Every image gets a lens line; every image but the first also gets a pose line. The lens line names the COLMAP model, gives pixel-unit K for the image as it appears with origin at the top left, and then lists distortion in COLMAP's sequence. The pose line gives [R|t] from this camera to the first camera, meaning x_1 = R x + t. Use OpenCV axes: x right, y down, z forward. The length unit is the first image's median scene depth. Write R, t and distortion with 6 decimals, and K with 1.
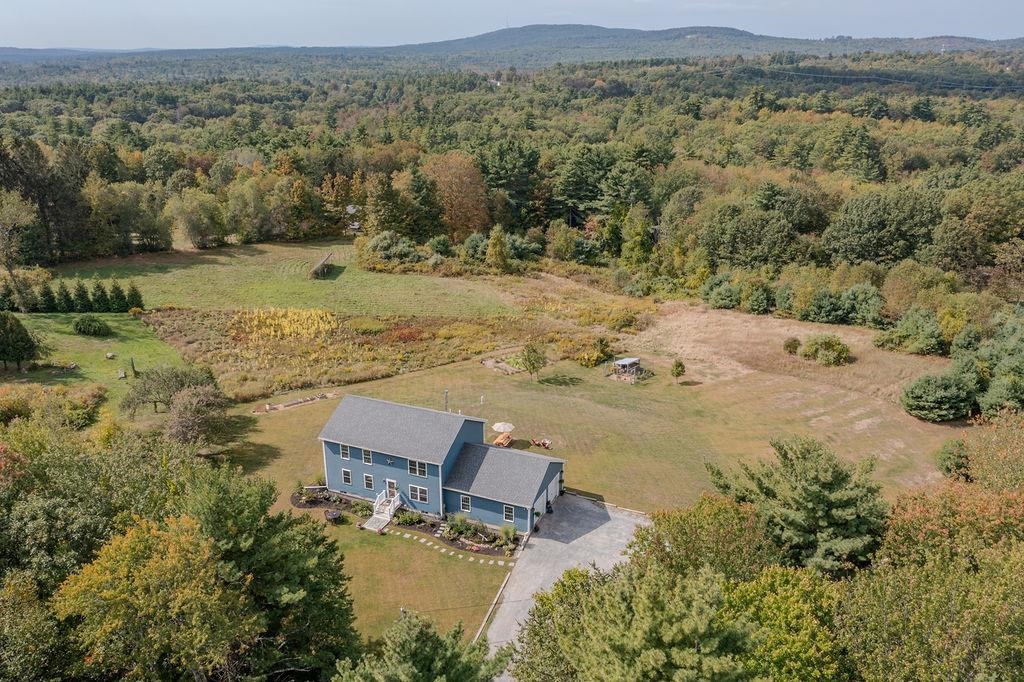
lens RADIAL K [[826.6, 0, 512.0], [0, 826.6, 341.0], [0, 0, 1]] dist [-0.007821, -0.000988]
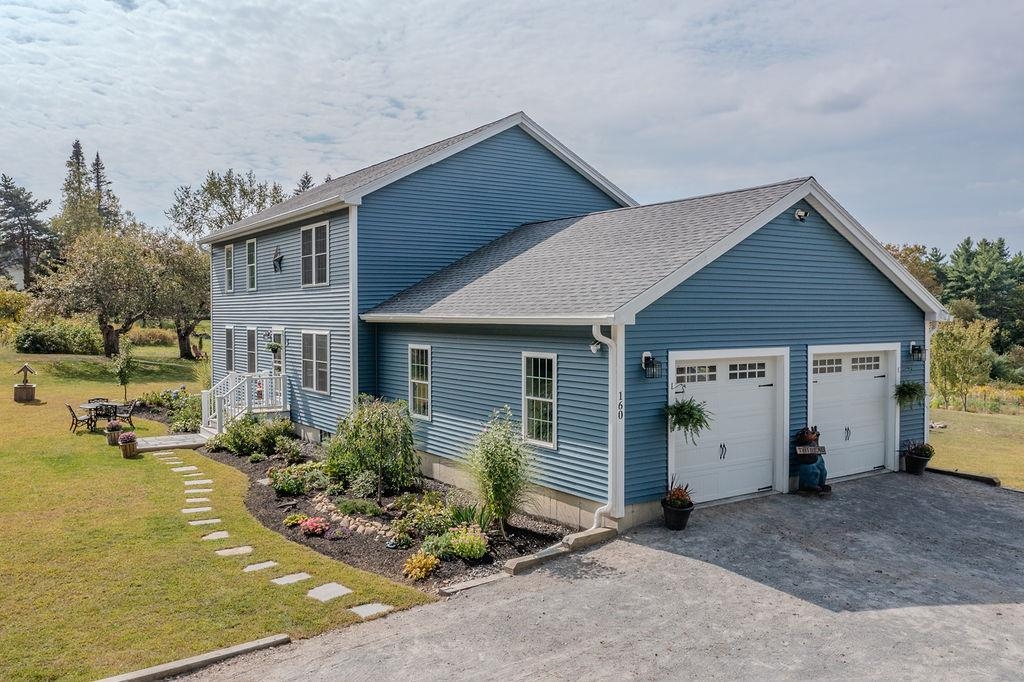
lens RADIAL K [[826.6, 0, 512.0], [0, 826.6, 341.0], [0, 0, 1]] dist [-0.007821, -0.000988]
pose [[0.845435, 0.019517, -0.533721, 0.091299], [-0.184326, 0.948591, -0.257291, 0.237893], [0.501261, 0.315902, 0.805570, 0.807610]]
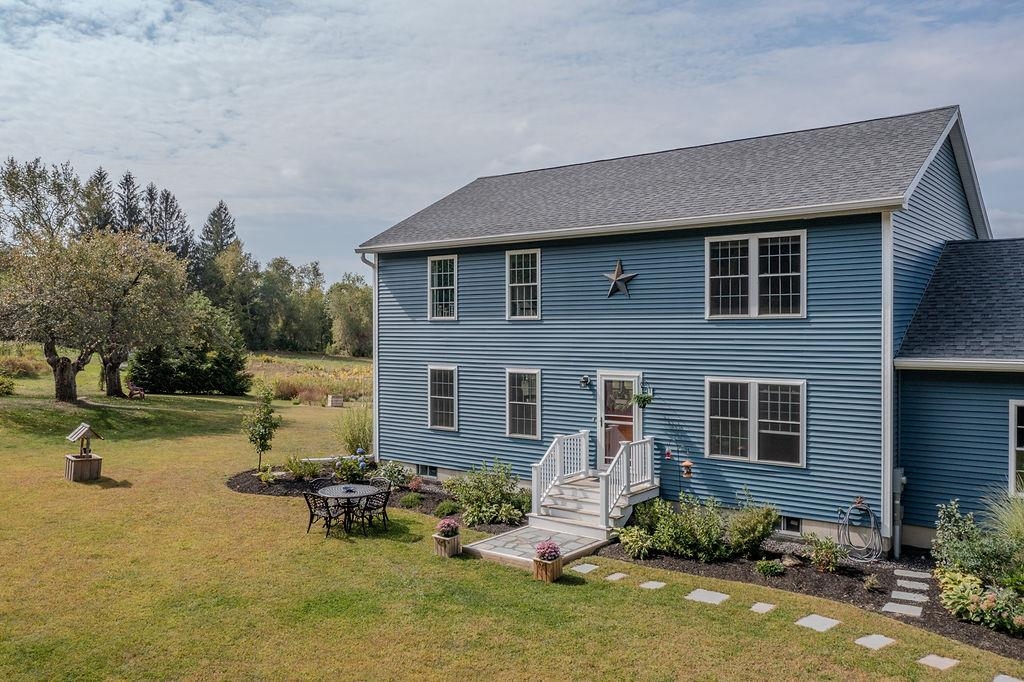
lens RADIAL K [[816.9, 0, 512.0], [0, 816.9, 341.0], [0, 0, 1]] dist [-0.005273, -0.008000]
pose [[0.969633, 0.006888, -0.244467, -0.121610], [-0.087196, 0.943647, -0.319259, 0.235754], [0.228491, 0.330881, 0.915592, 0.796643]]
